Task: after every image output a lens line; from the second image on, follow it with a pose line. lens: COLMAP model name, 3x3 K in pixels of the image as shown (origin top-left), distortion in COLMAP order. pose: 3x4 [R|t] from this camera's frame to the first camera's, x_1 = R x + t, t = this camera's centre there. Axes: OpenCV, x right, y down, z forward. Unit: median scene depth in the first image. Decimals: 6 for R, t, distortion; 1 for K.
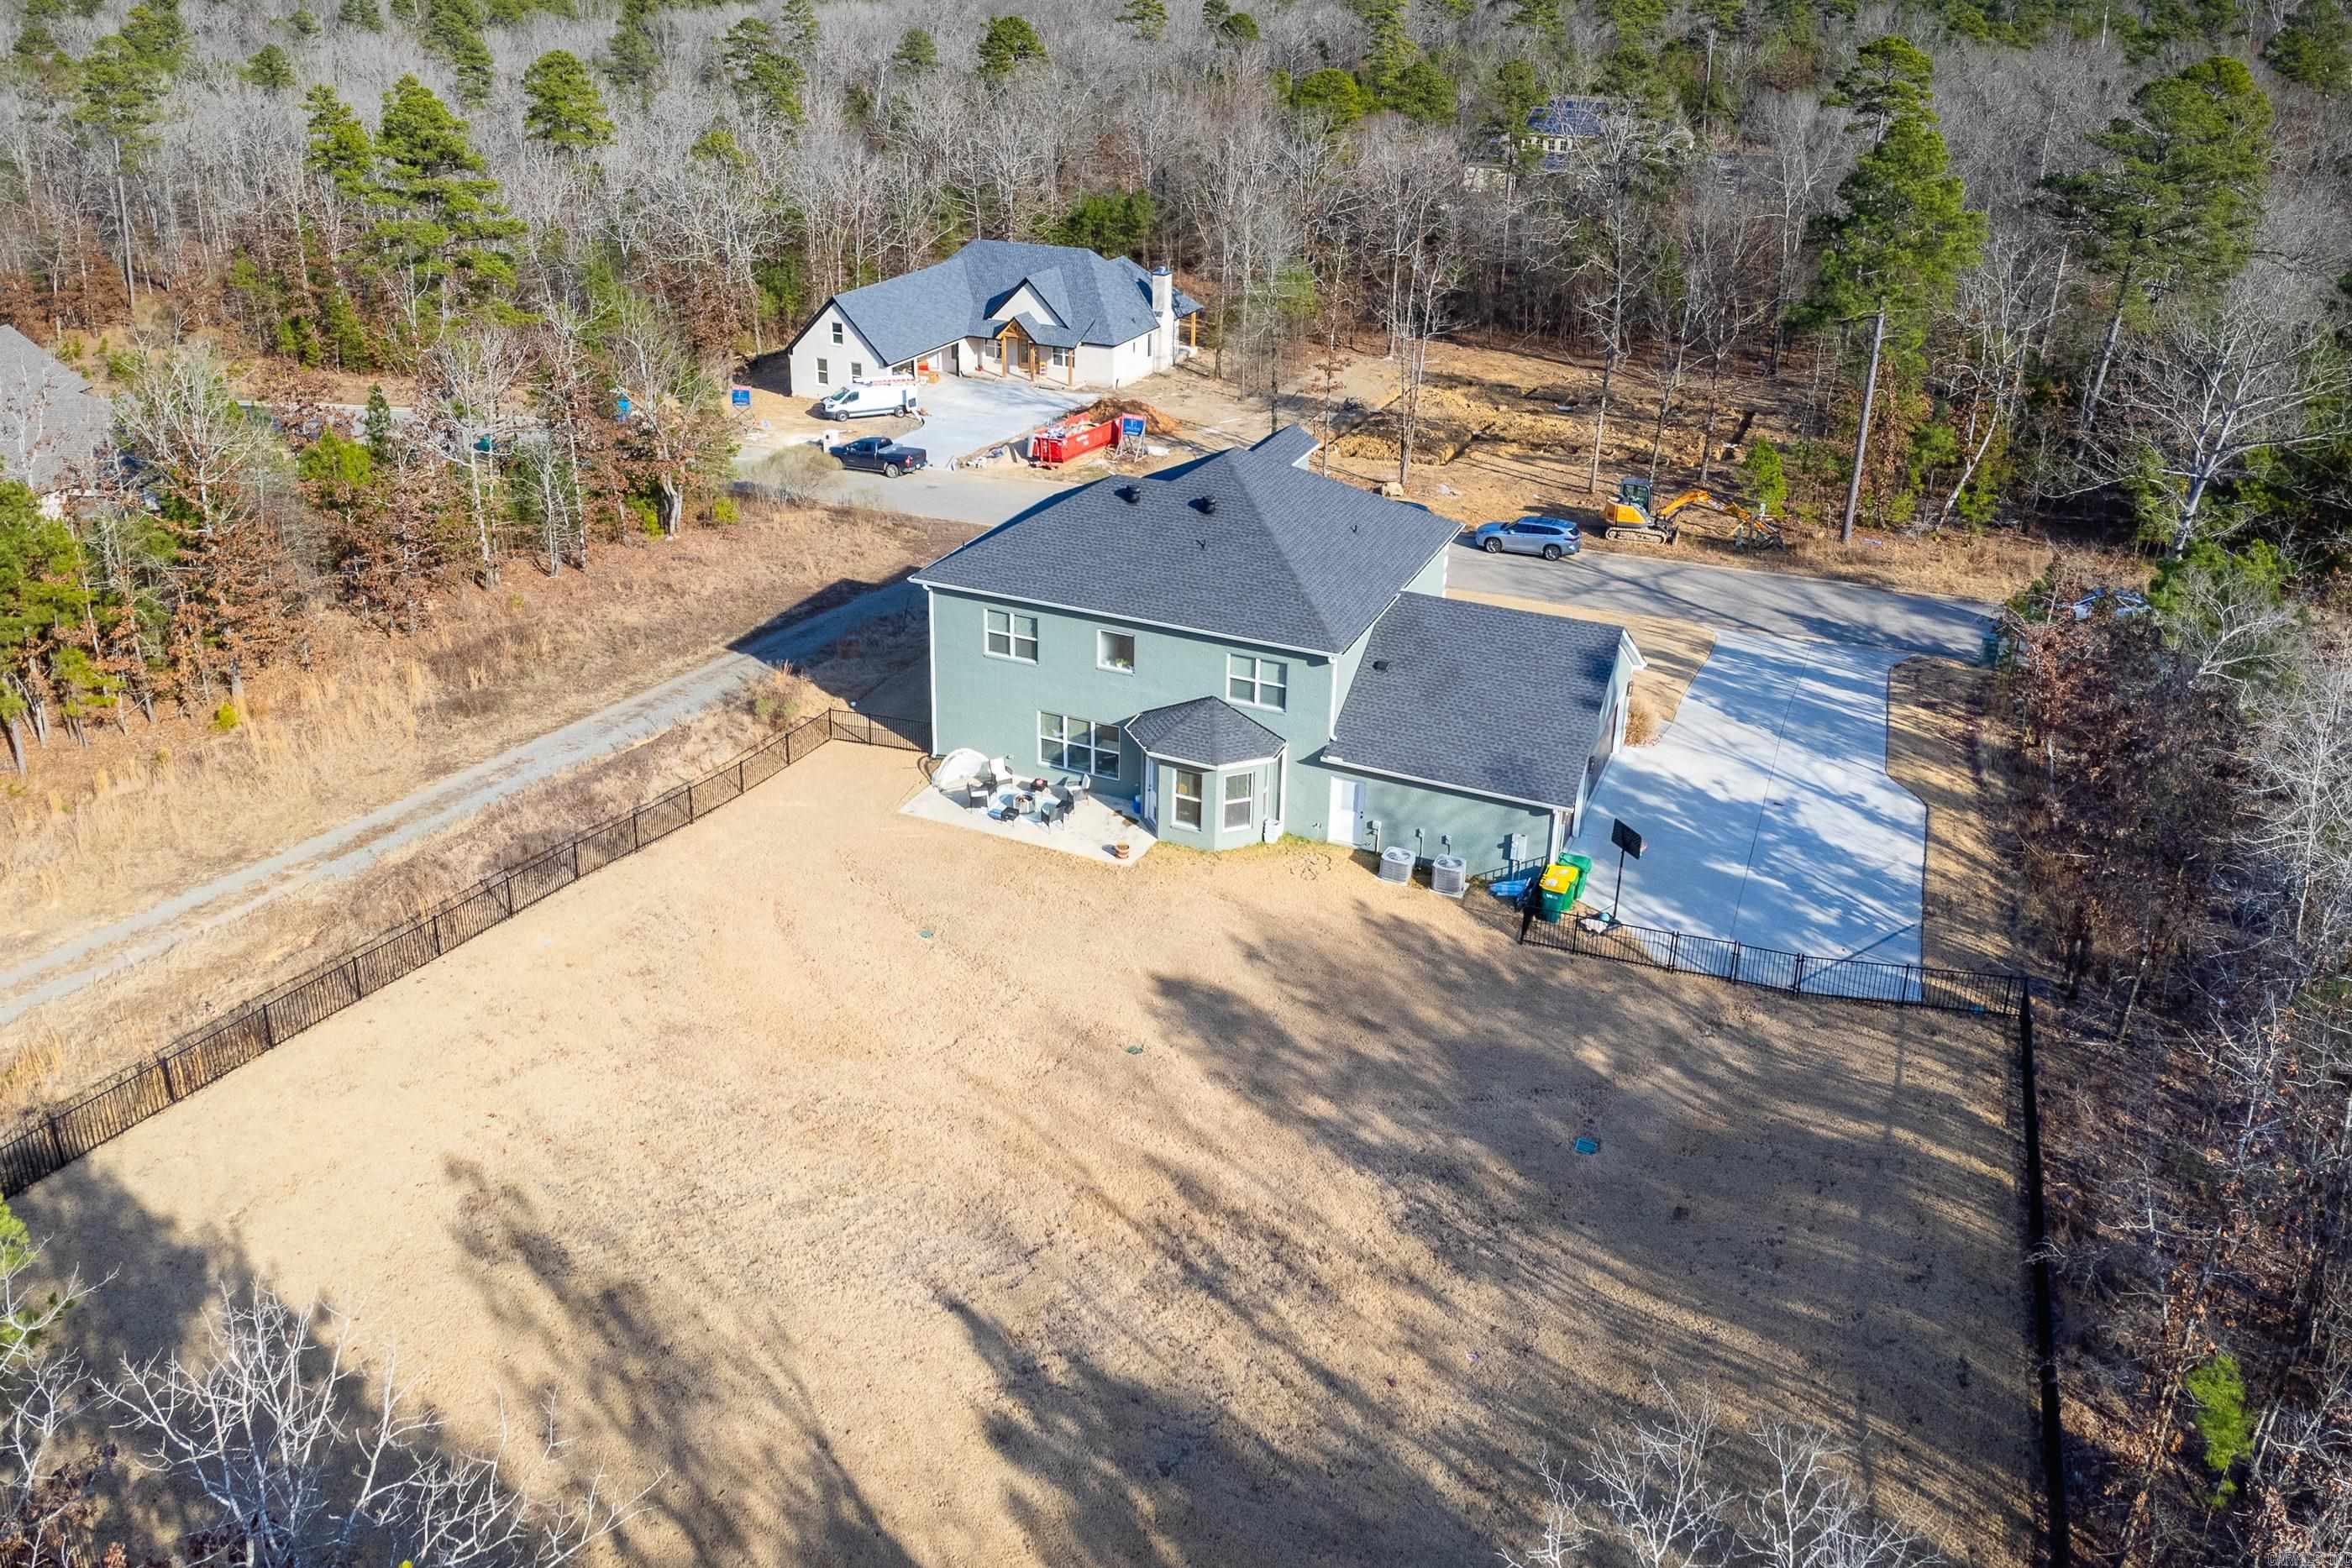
lens RADIAL K [[1585.1, 0, 1176.0], [0, 1585.1, 784.0], [0, 0, 1]] dist [0.014469, 0.001719]
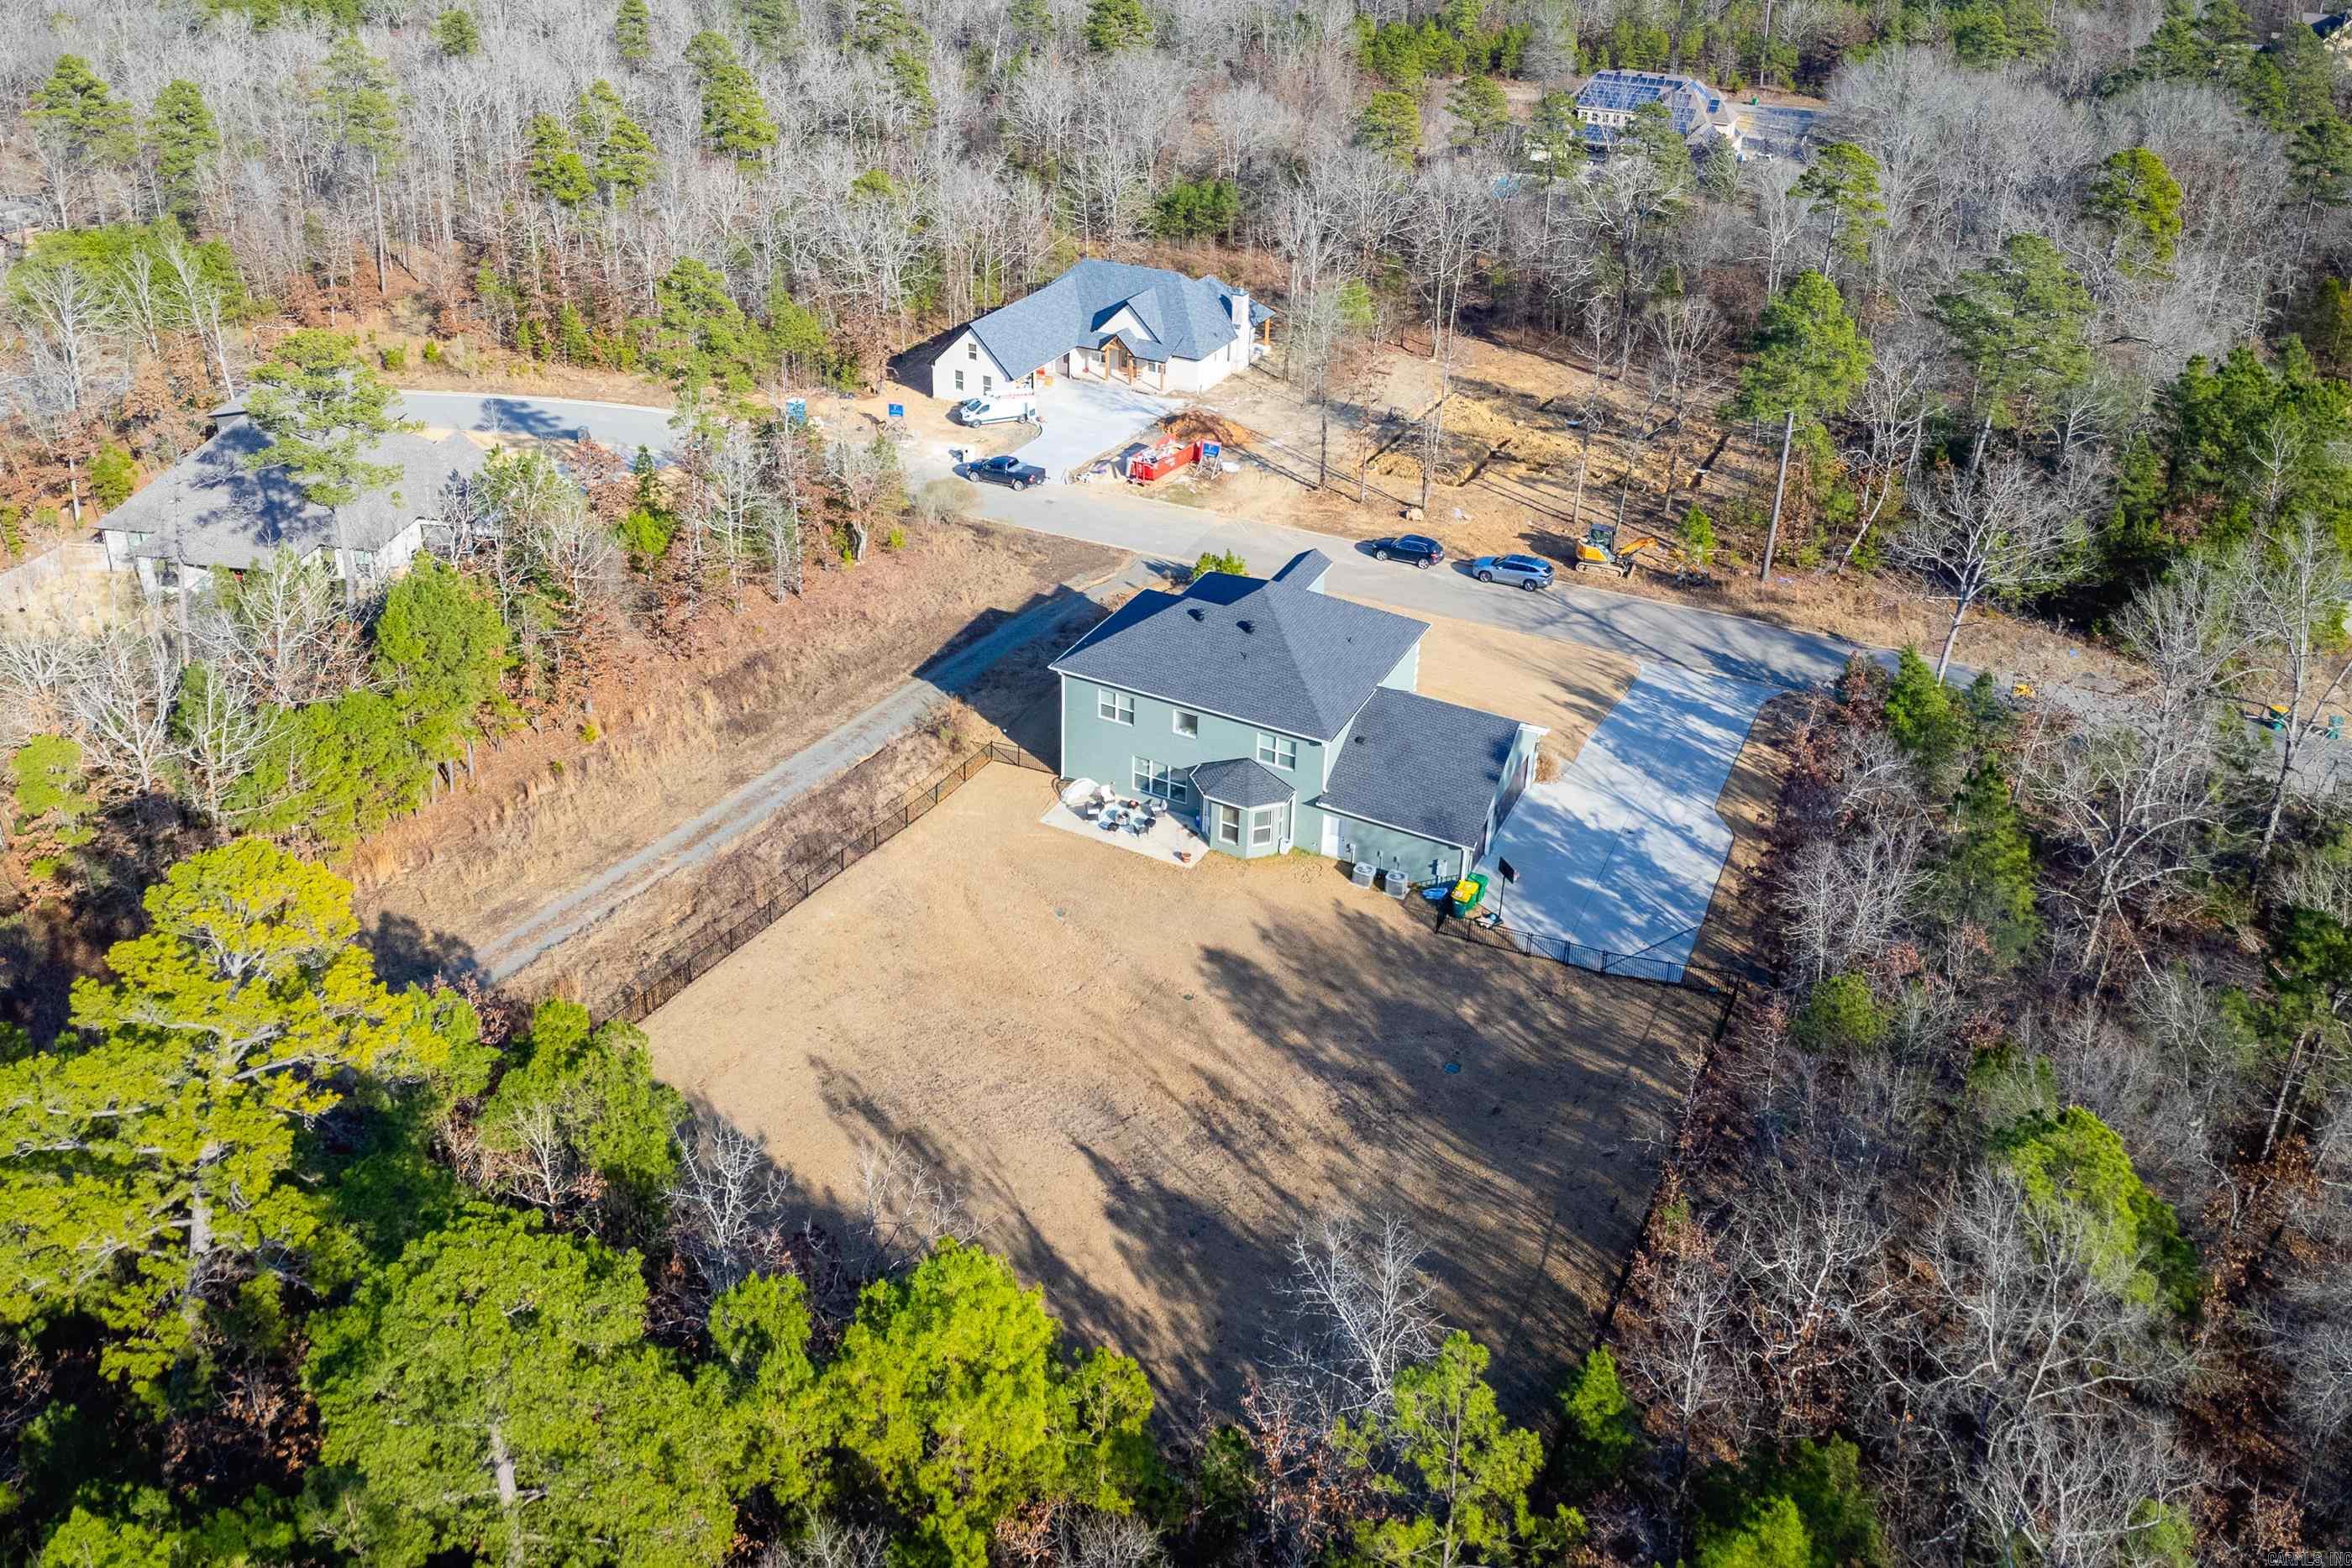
lens RADIAL K [[1585.1, 0, 1176.0], [0, 1585.1, 784.0], [0, 0, 1]] dist [0.014469, 0.001719]
pose [[0.998285, 0.030650, -0.049868, 0.029439], [-0.025057, 0.993708, 0.109167, -0.186967], [0.052900, -0.107731, 0.992772, -0.493886]]
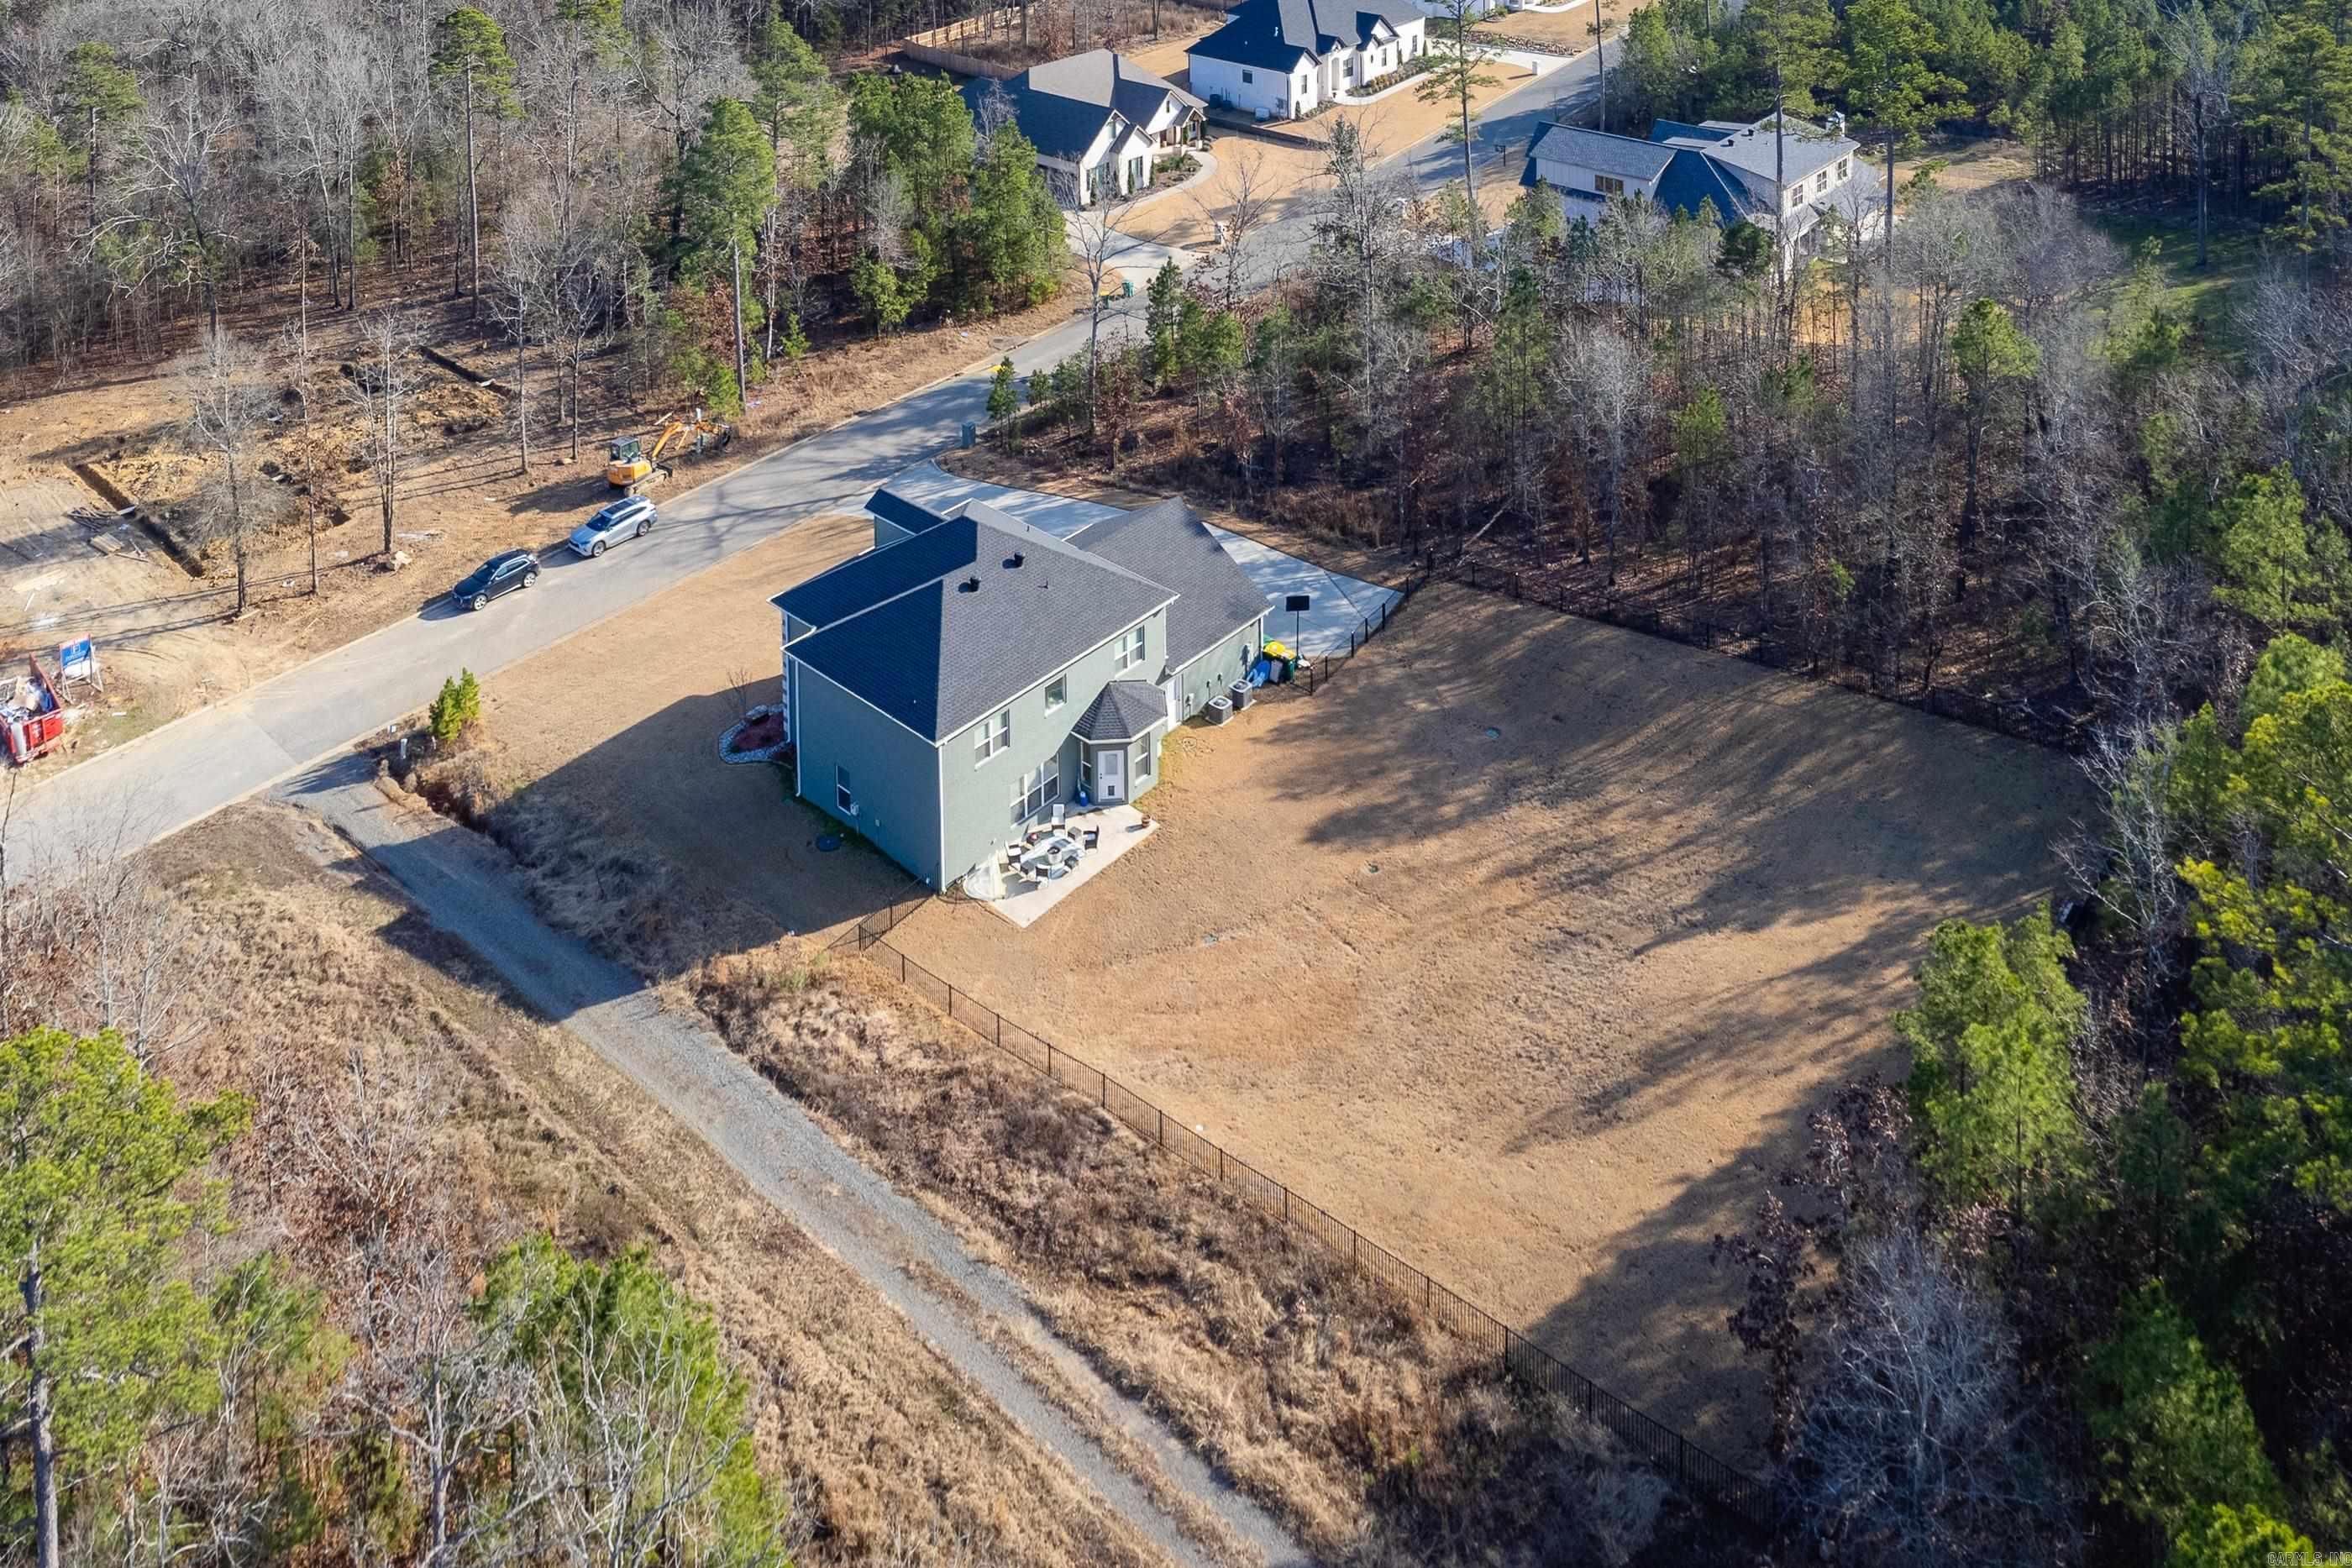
lens RADIAL K [[1657.9, 0, 1176.0], [0, 1657.9, 784.0], [0, 0, 1]] dist [-0.005711, -0.001052]
pose [[0.272729, -0.574954, 0.771393, -0.978303], [0.450531, 0.784765, 0.425635, -0.508135], [-0.850083, 0.231453, 0.473063, 0.327494]]
